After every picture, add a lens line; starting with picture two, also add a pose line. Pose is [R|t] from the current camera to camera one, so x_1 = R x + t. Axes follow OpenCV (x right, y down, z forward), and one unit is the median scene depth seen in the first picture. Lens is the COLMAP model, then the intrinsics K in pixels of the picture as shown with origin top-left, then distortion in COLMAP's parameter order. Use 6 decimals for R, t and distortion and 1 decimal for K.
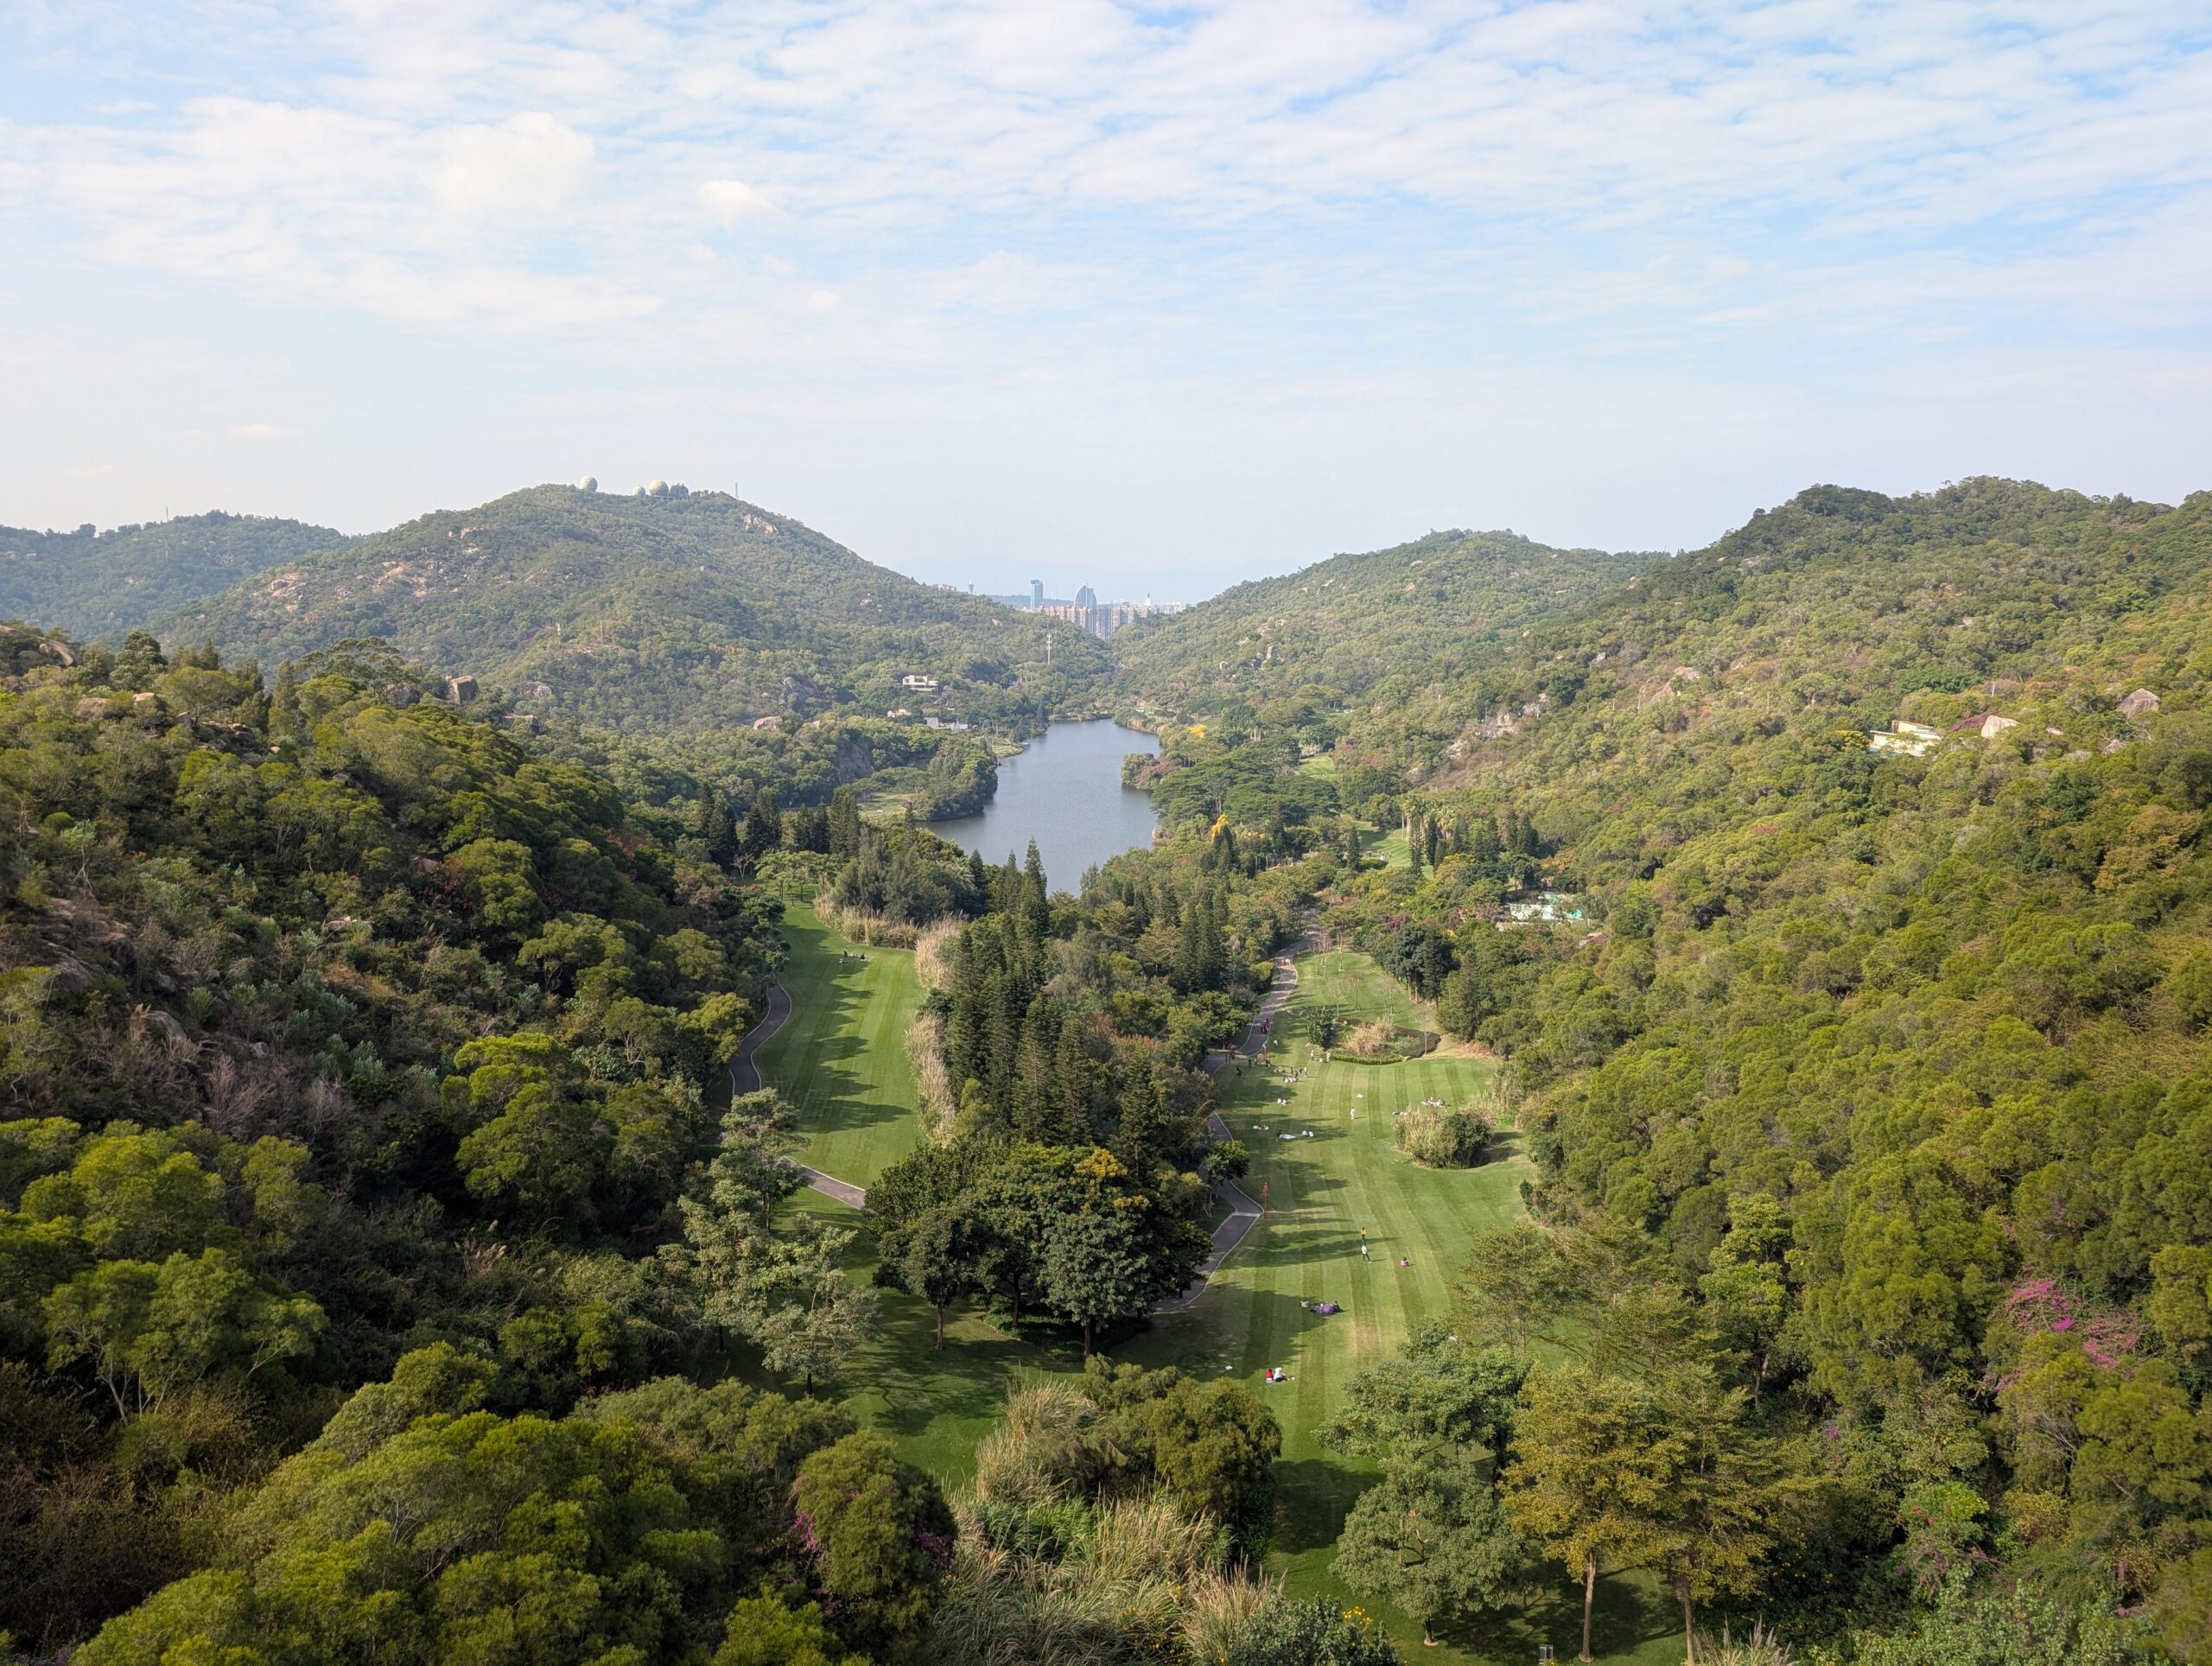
lens RADIAL K [[1574.2, 0, 1108.0], [0, 1574.2, 844.6], [0, 0, 1]] dist [0.044508, -0.035272]
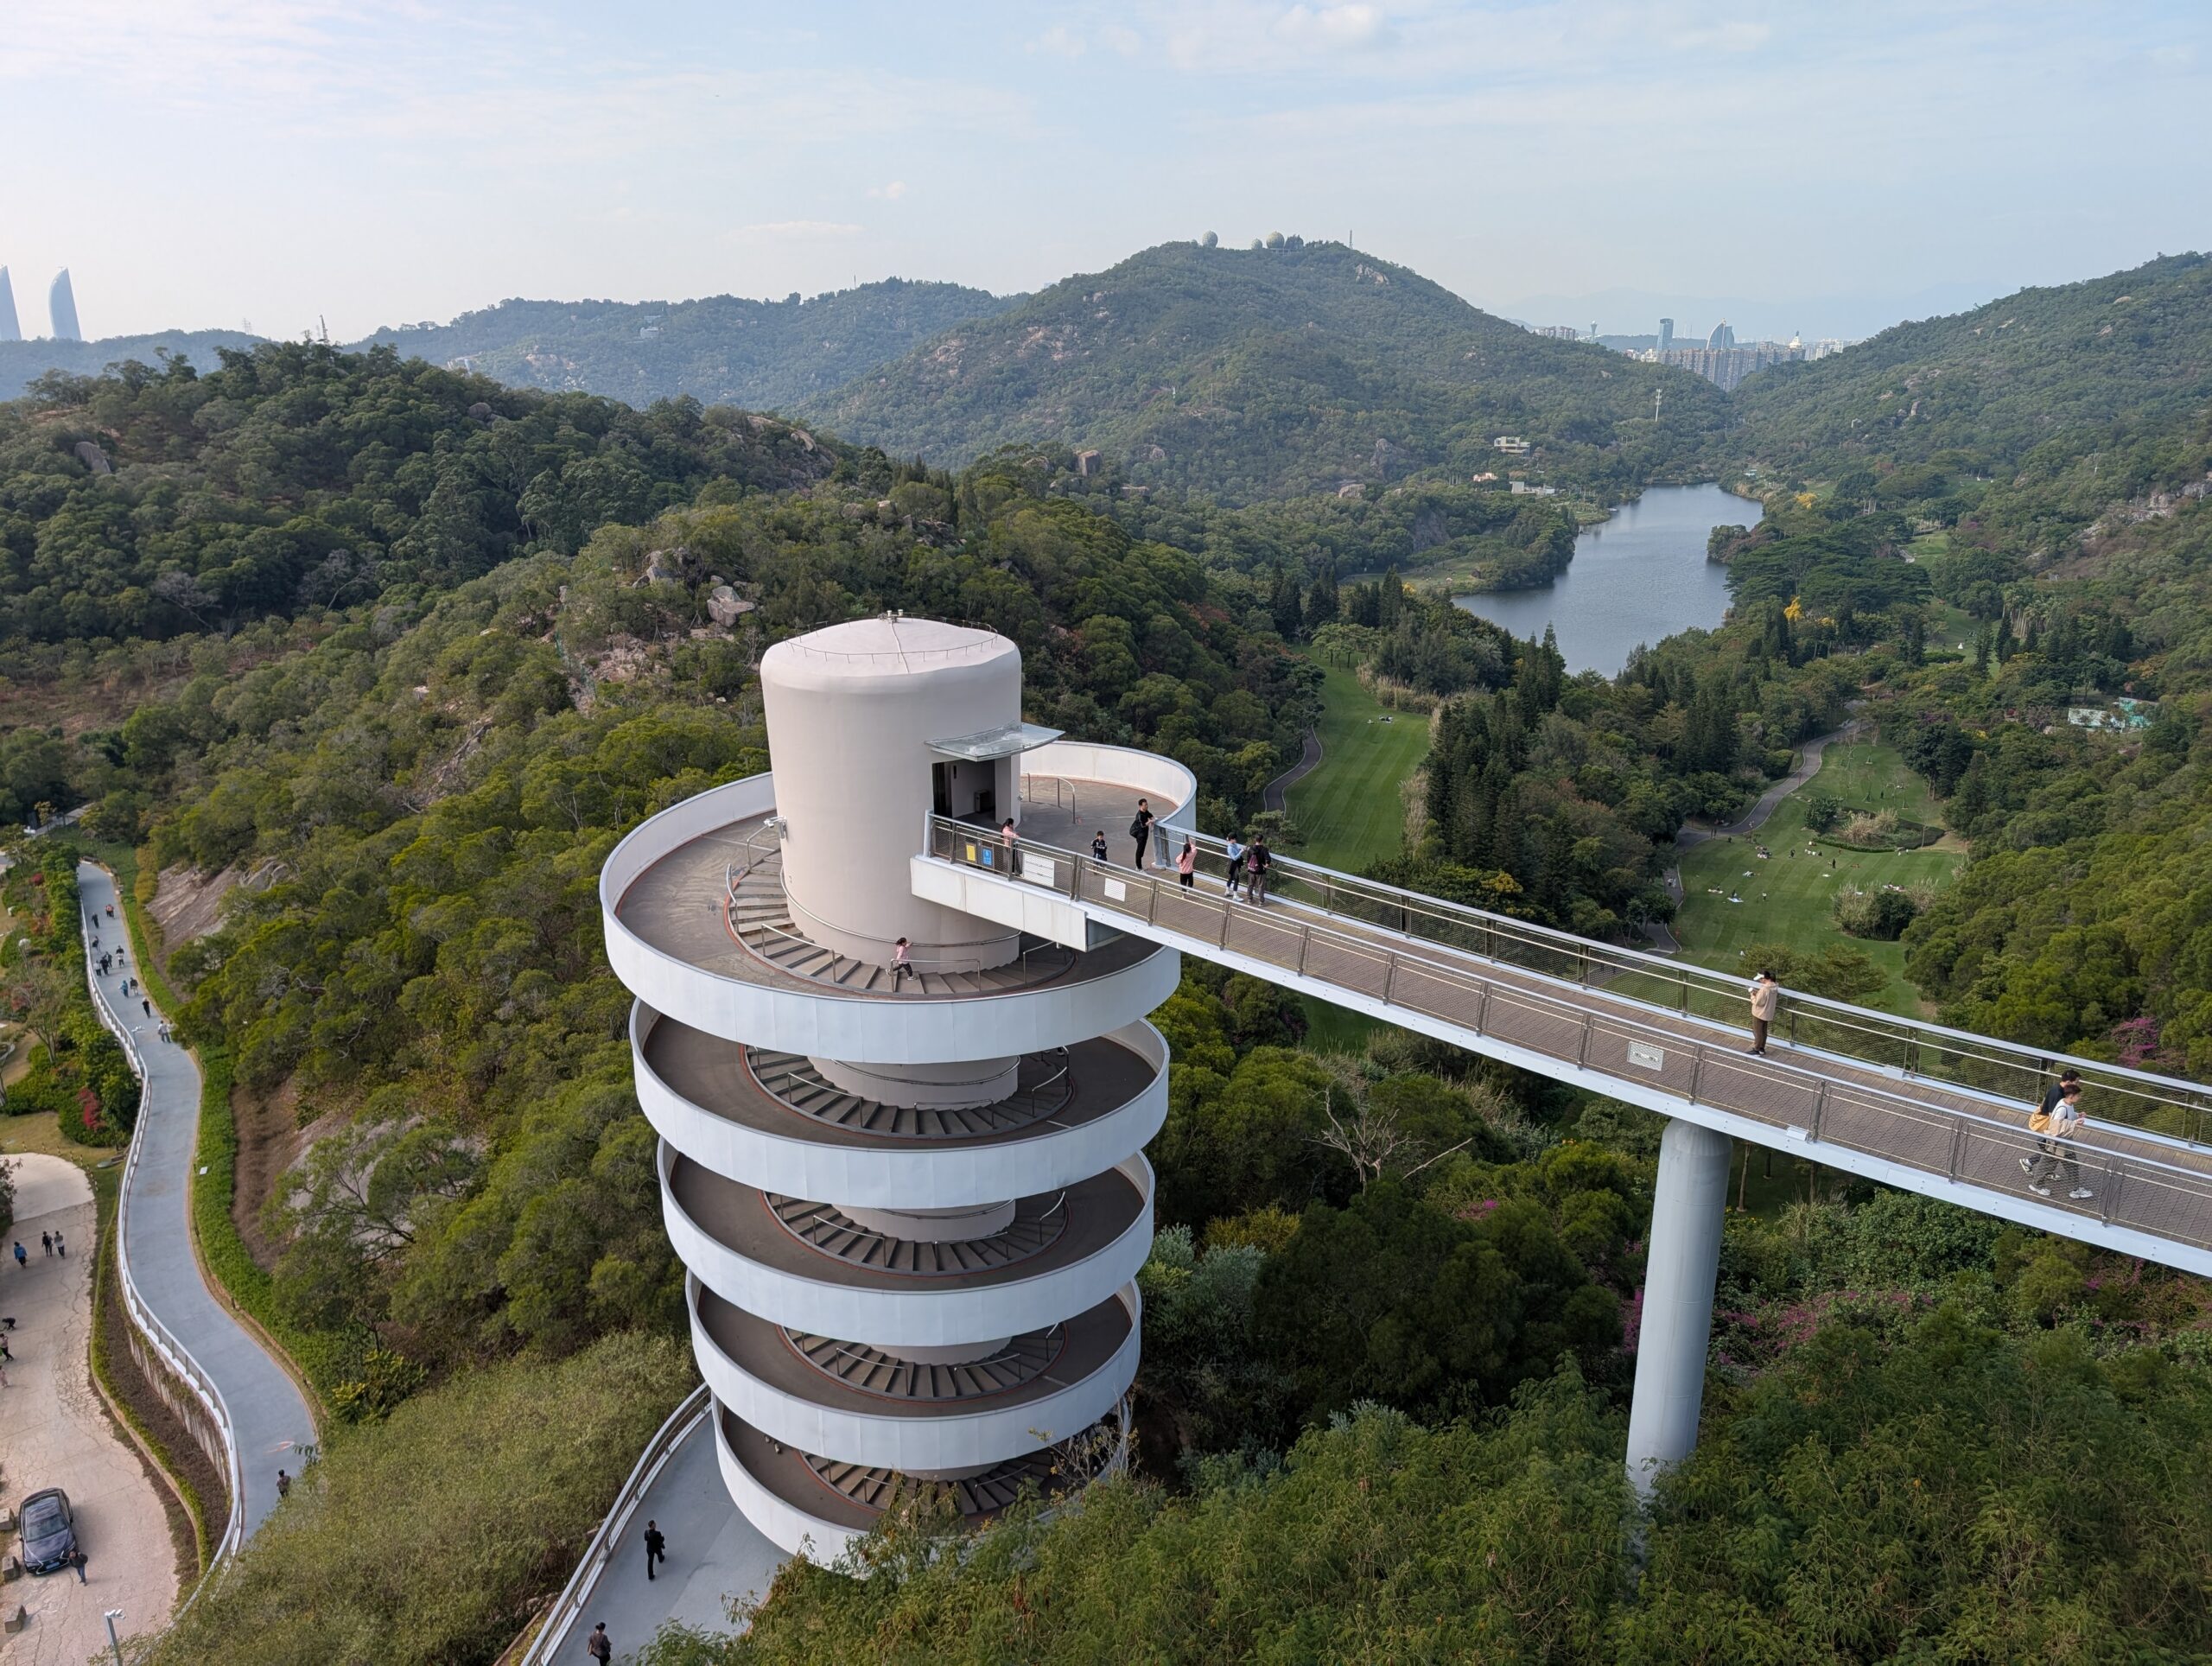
lens RADIAL K [[1574.2, 0, 1117.8], [0, 1574.2, 830.6], [0, 0, 1]] dist [0.044508, -0.035272]
pose [[0.933261, 0.092484, -0.347087, 0.040243], [-0.040969, 0.987386, 0.152939, -0.010568], [0.356854, -0.128513, 0.925278, -0.100988]]
